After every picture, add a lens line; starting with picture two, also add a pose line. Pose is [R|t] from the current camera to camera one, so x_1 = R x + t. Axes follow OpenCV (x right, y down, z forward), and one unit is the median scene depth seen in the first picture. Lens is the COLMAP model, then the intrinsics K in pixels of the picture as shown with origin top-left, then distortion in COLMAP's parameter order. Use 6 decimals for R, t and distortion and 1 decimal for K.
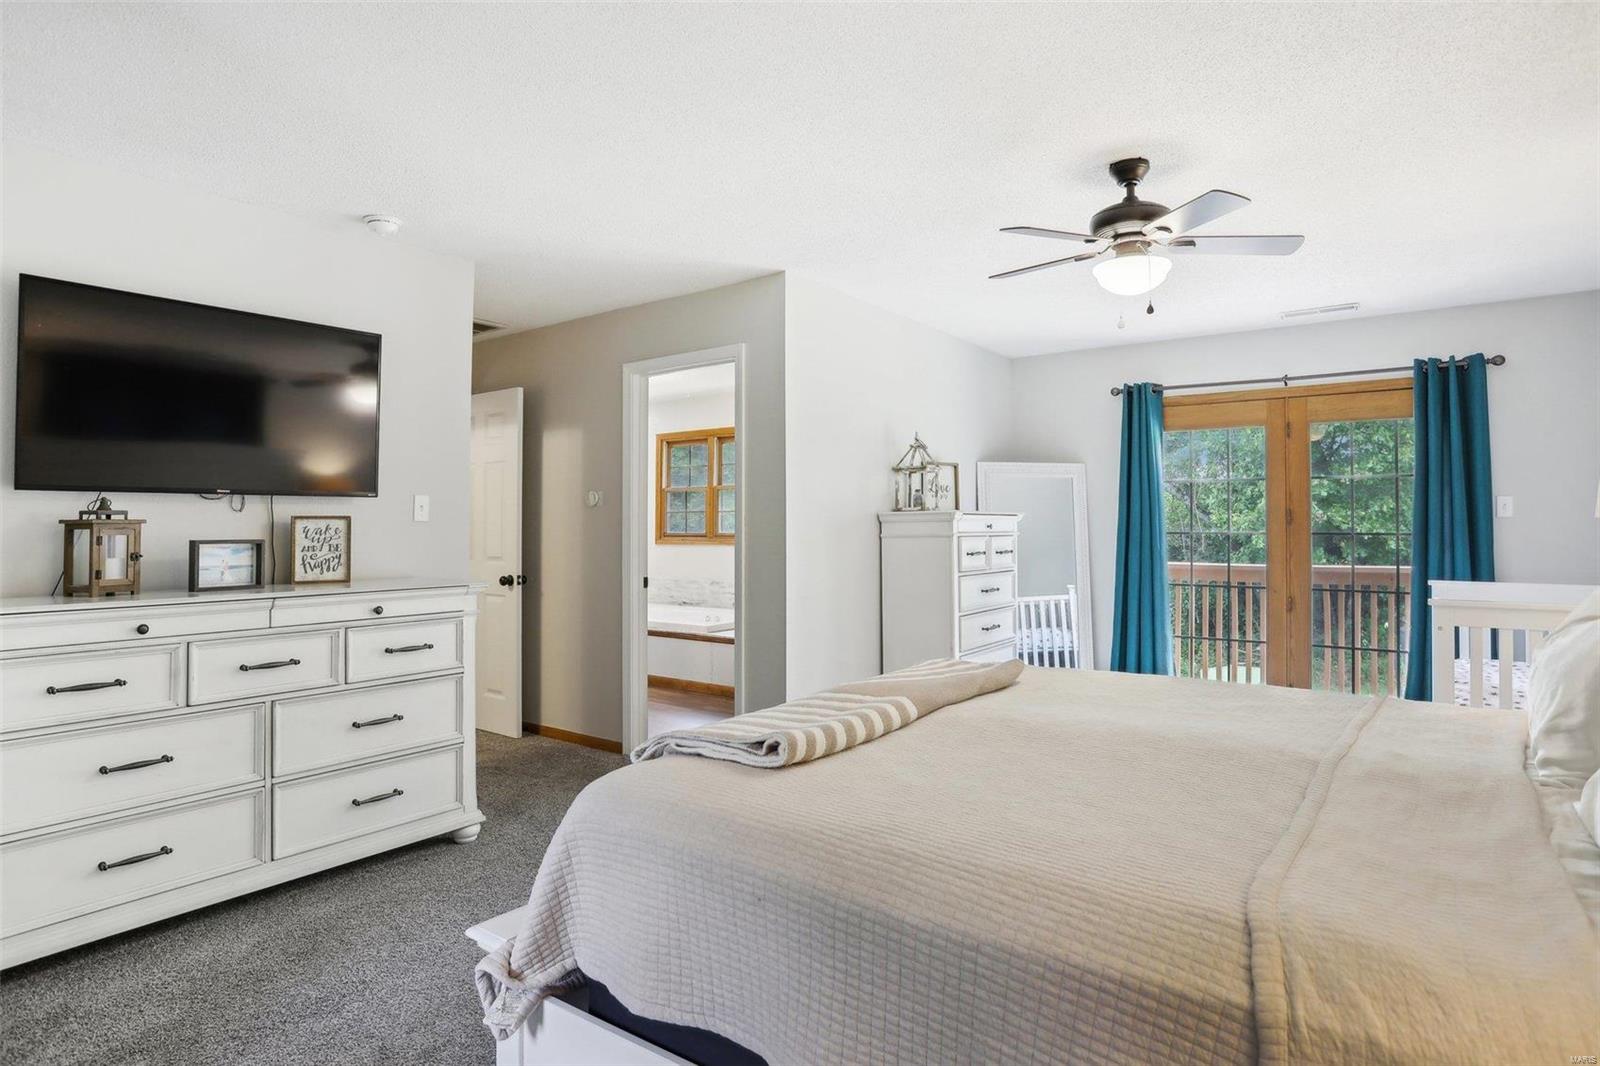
lens RADIAL K [[863.5, 0, 800.7], [0, 863.5, 521.8], [0, 0, 1]] dist [-0.001941, -0.000070]
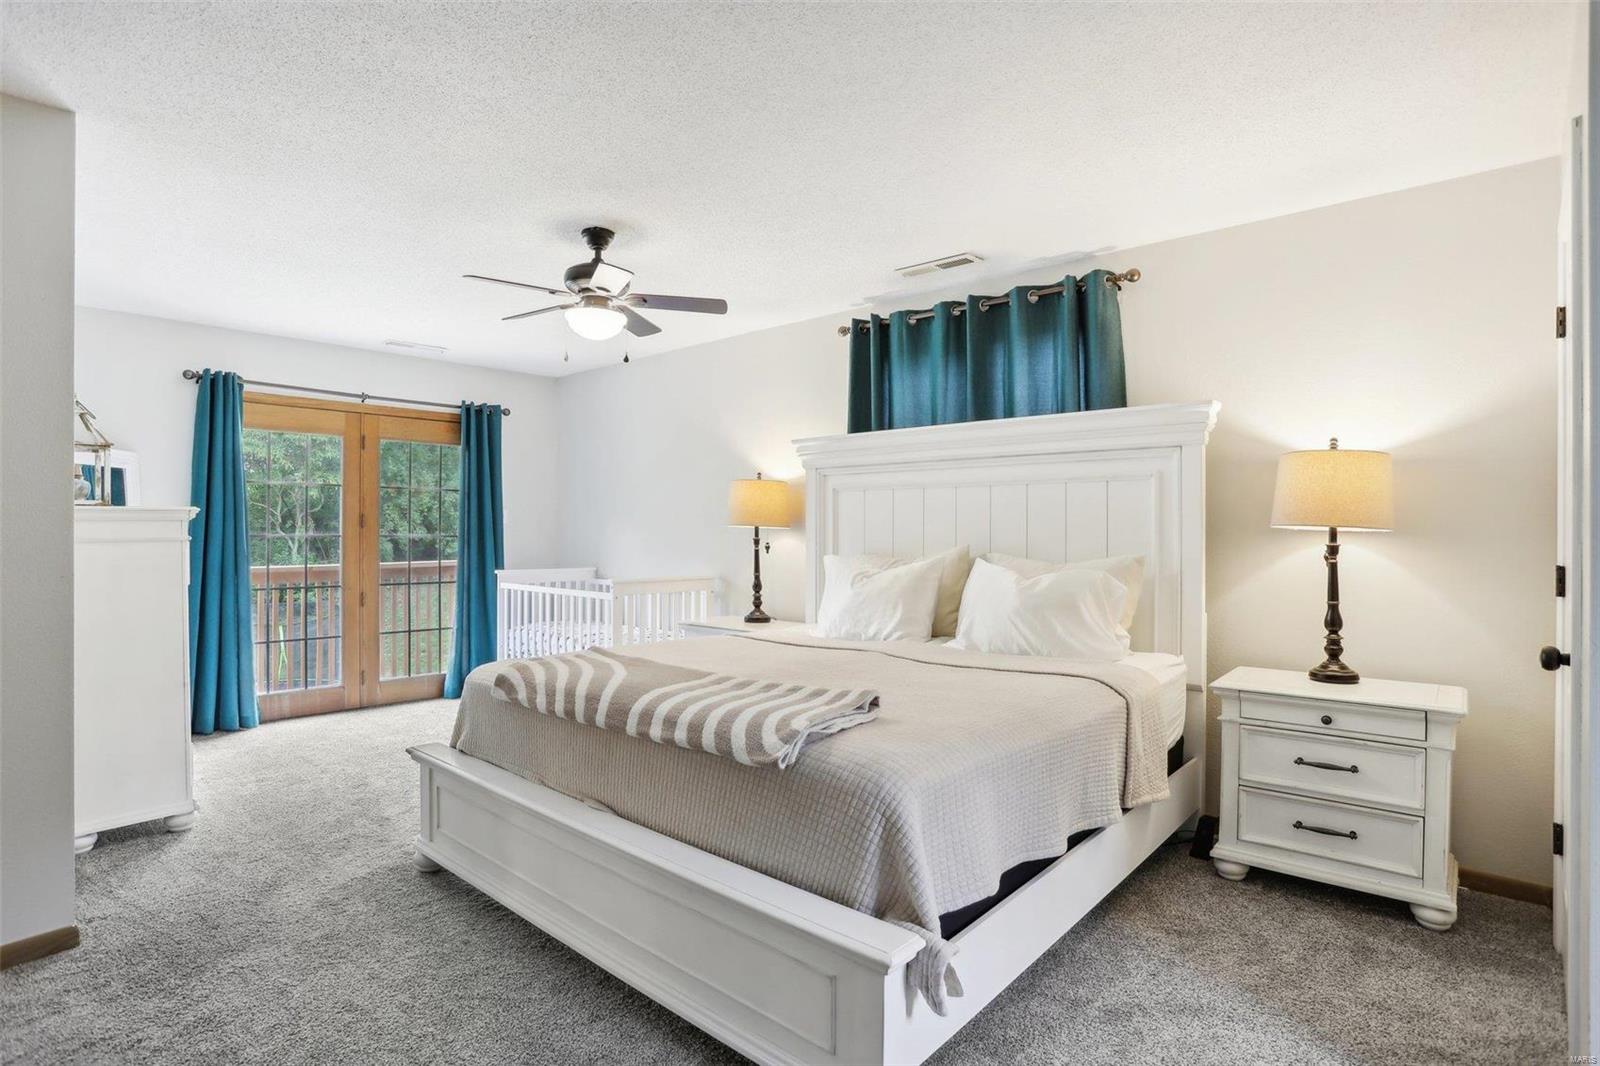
lens RADIAL K [[828.8, 0, 802.4], [0, 828.8, 532.0], [0, 0, 1]] dist [-0.053571, 0.017388]
pose [[0.105851, -0.002788, 0.994378, -0.418113], [-0.005647, 0.999978, 0.003404, 0.001824], [-0.994366, -0.005976, 0.105833, 0.326979]]
